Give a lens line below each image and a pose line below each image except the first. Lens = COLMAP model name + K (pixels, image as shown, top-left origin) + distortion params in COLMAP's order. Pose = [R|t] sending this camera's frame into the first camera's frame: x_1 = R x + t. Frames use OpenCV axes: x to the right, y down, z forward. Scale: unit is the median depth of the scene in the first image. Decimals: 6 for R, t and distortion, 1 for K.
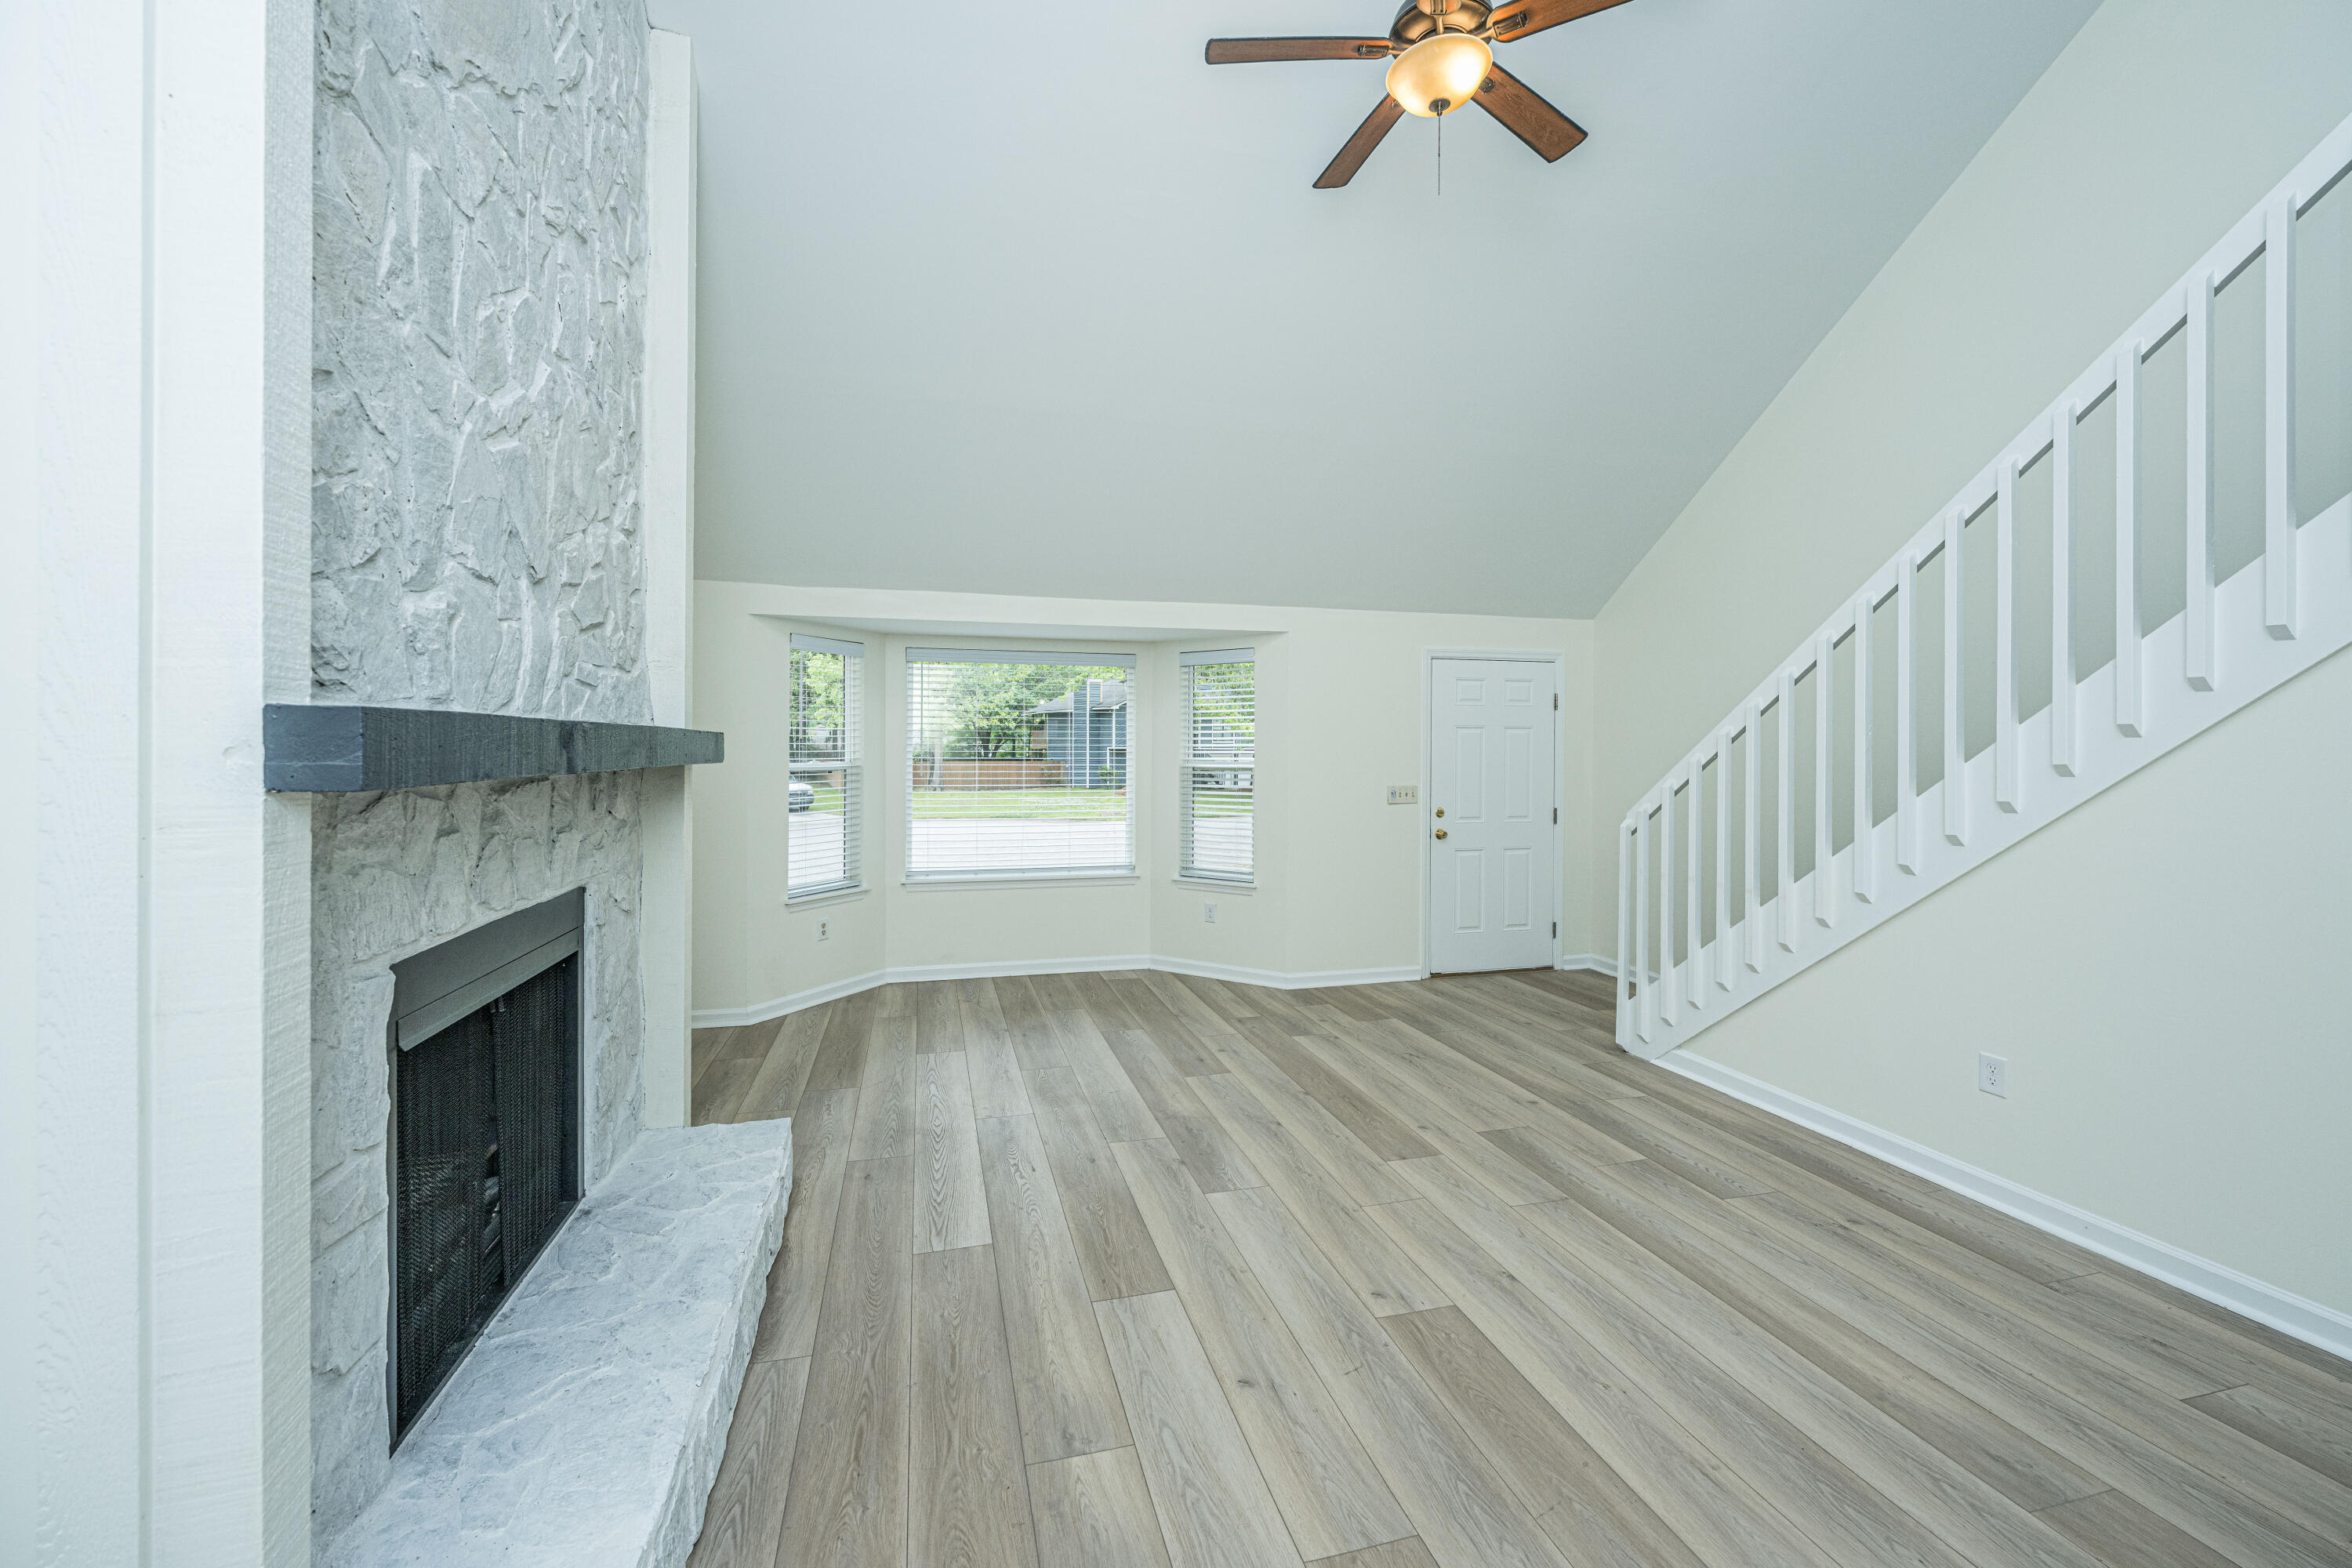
lens RADIAL K [[947.6, 0, 1175.0], [0, 947.6, 754.9], [0, 0, 1]] dist [0.000790, 0.000102]
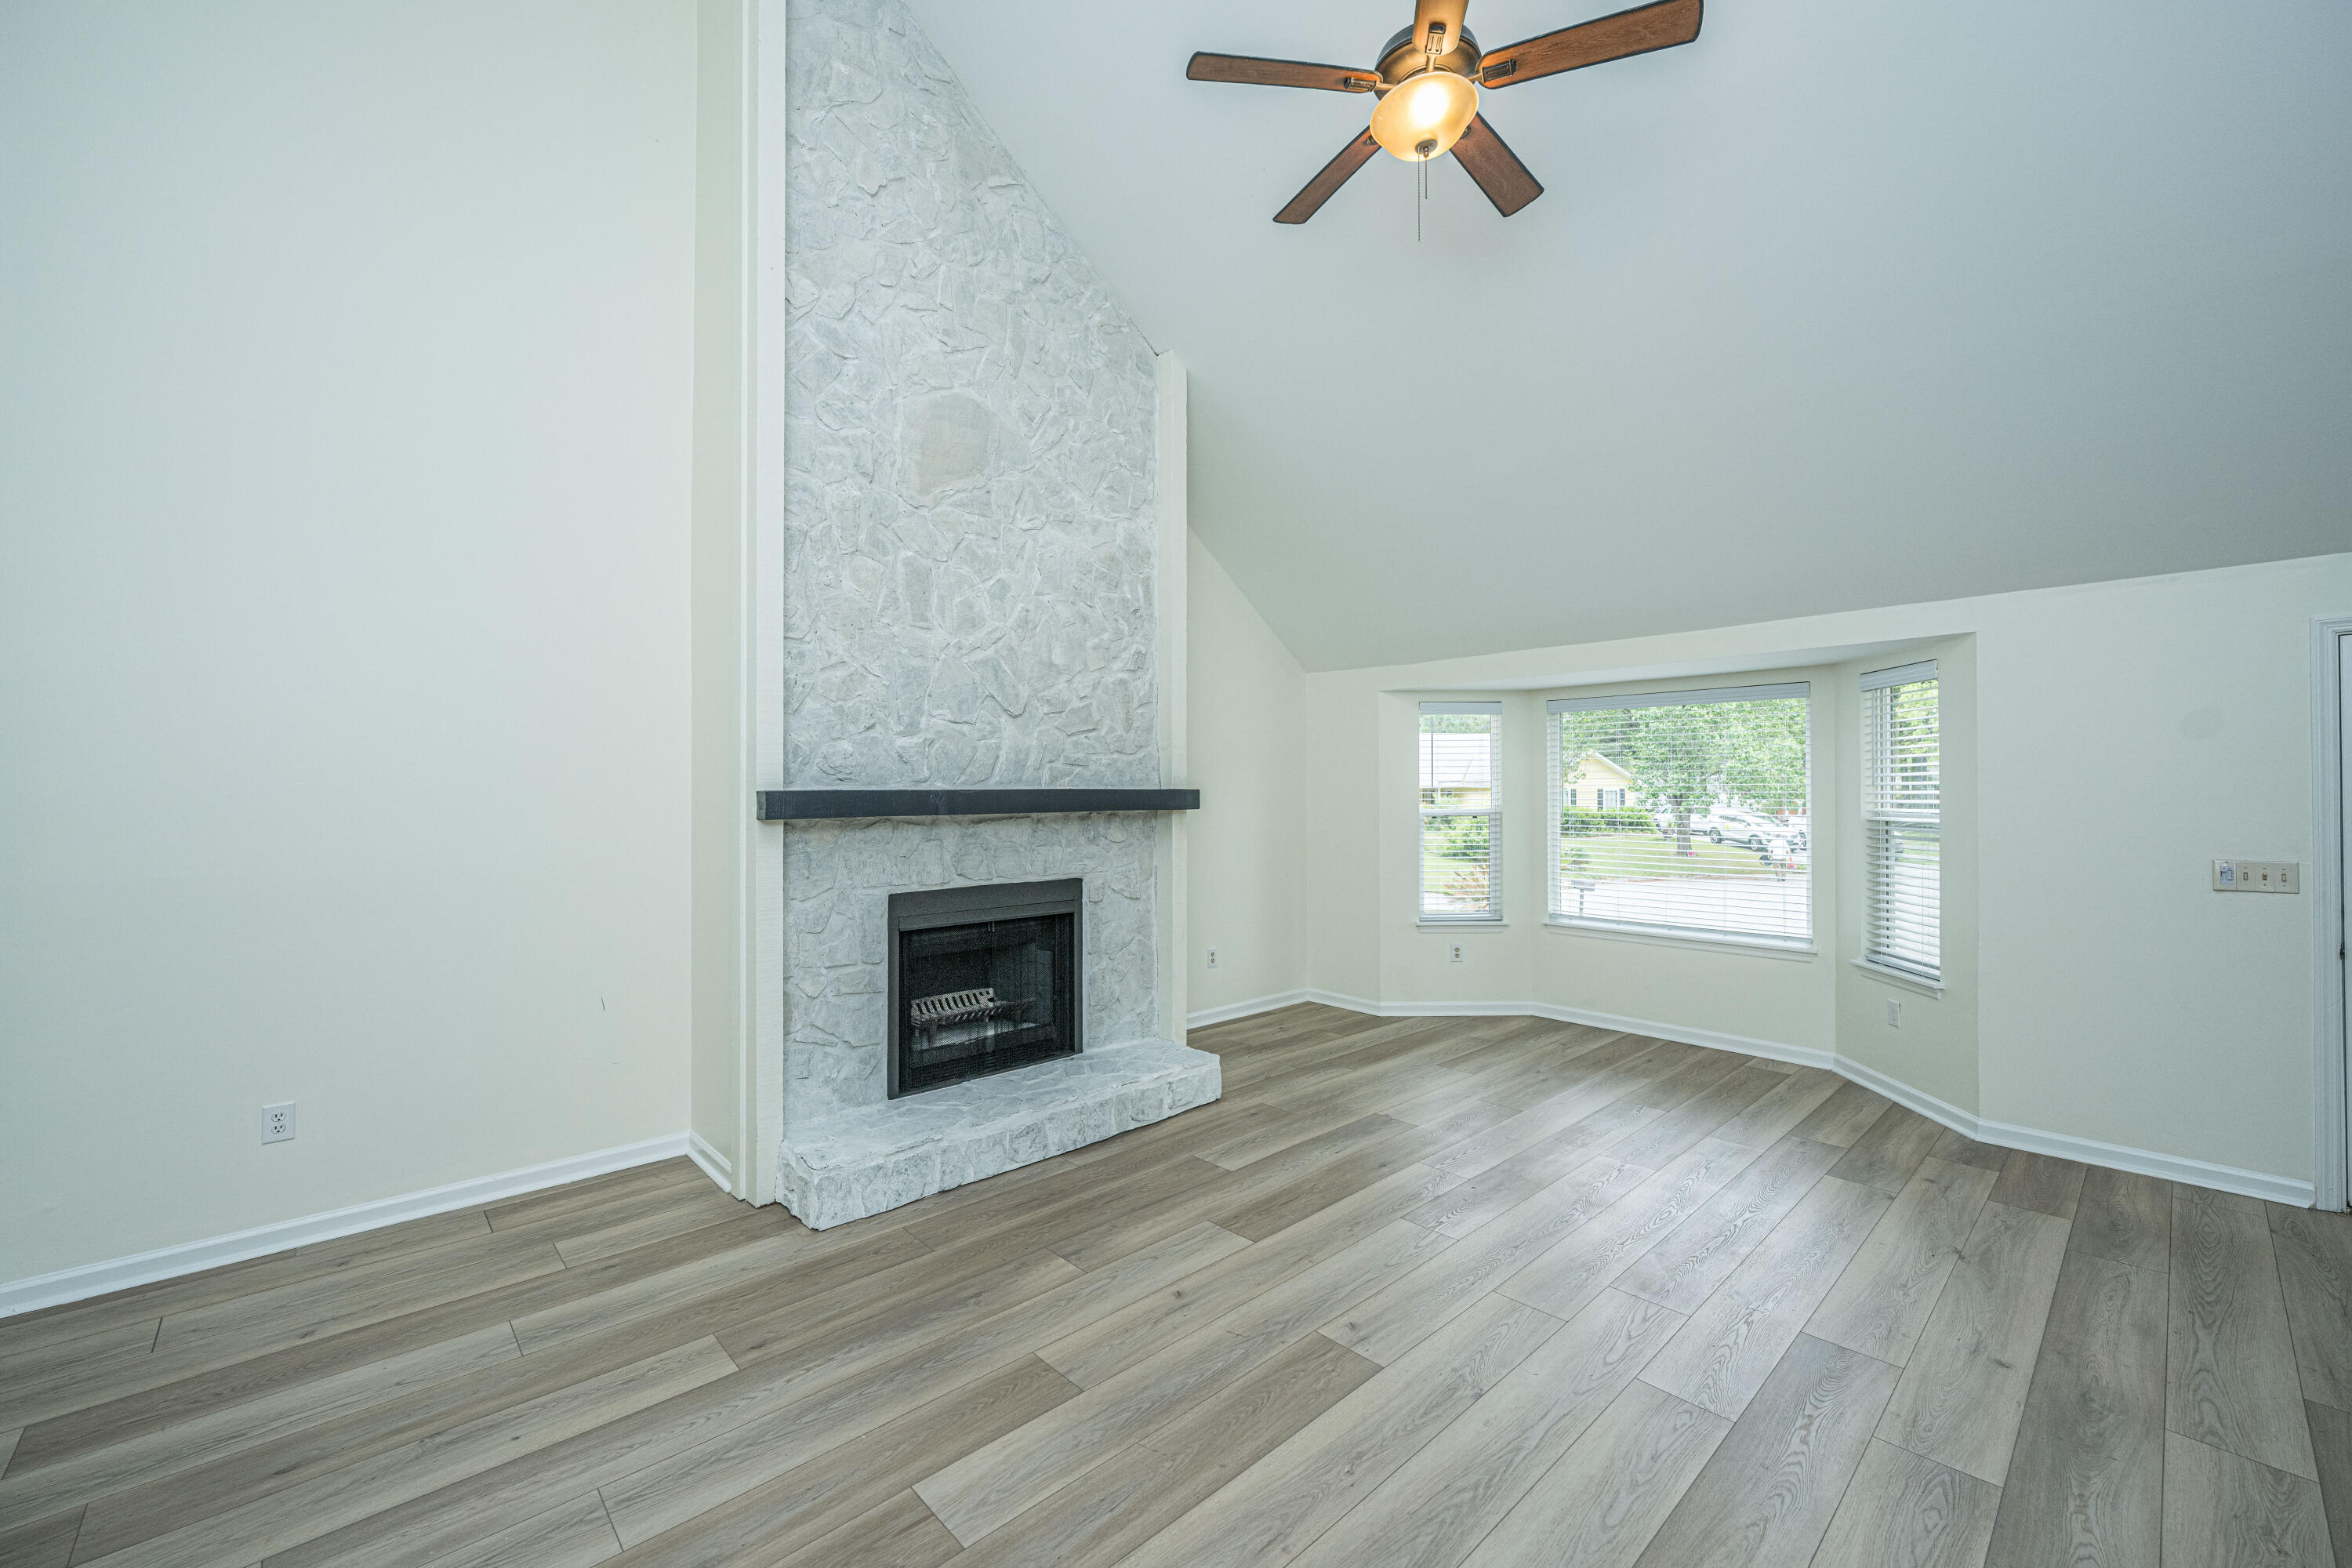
lens RADIAL K [[940.0, 0, 1176.0], [0, 940.0, 784.0], [0, 0, 1]] dist [-0.000190, 0.000036]
pose [[0.468415, -0.009764, -0.883455, 0.908941], [-0.002123, 0.999924, -0.012177, -0.014632], [0.883506, 0.007580, 0.468358, 0.291932]]
